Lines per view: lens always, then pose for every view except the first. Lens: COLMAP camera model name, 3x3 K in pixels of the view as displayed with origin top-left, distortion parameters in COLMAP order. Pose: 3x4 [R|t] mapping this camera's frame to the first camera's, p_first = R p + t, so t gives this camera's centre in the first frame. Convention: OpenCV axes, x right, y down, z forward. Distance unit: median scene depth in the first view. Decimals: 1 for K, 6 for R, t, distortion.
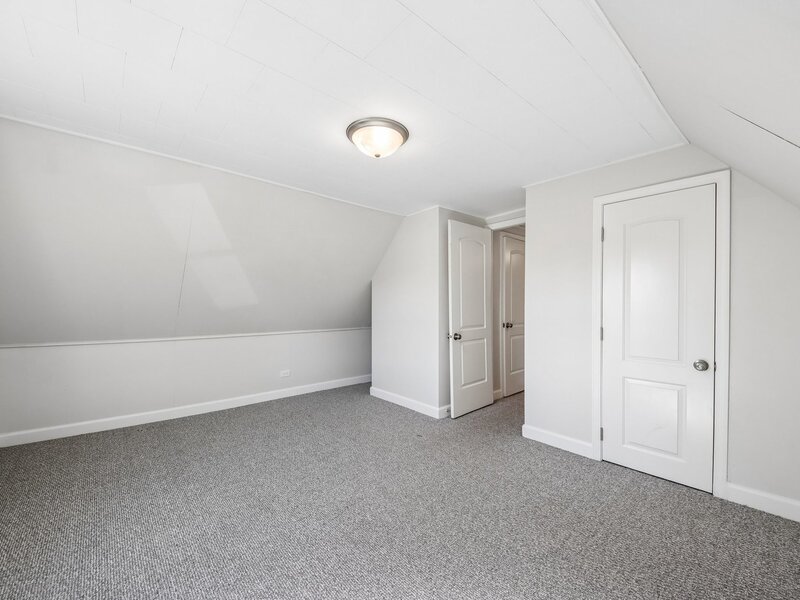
lens RADIAL K [[333.6, 0, 400.0], [0, 333.6, 300.0], [0, 0, 1]] dist [0.070619, -0.037238]
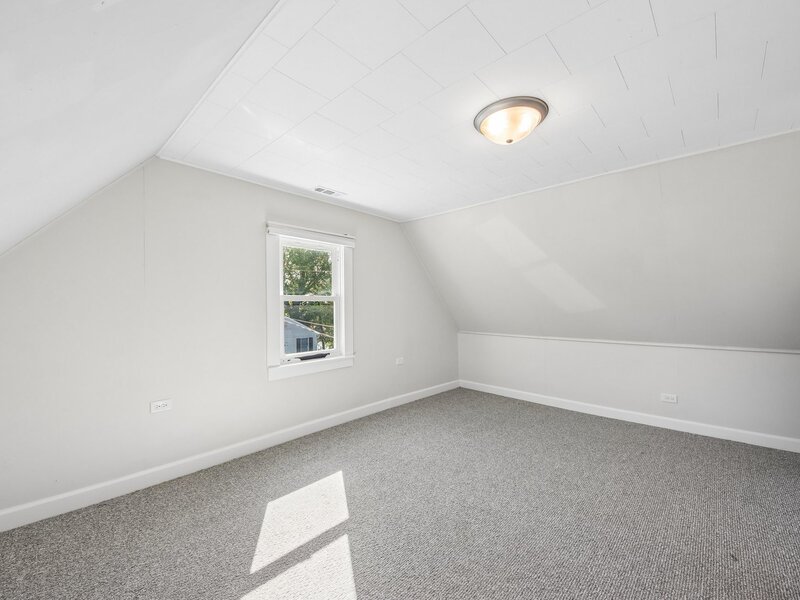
lens RADIAL K [[333.6, 0, 400.0], [0, 333.6, 300.0], [0, 0, 1]] dist [0.070619, -0.037238]
pose [[0.106057, -0.032610, -0.993825, 0.563723], [0.016768, 0.999379, -0.031003, 0.009632], [0.994219, -0.013376, 0.106538, 0.442845]]
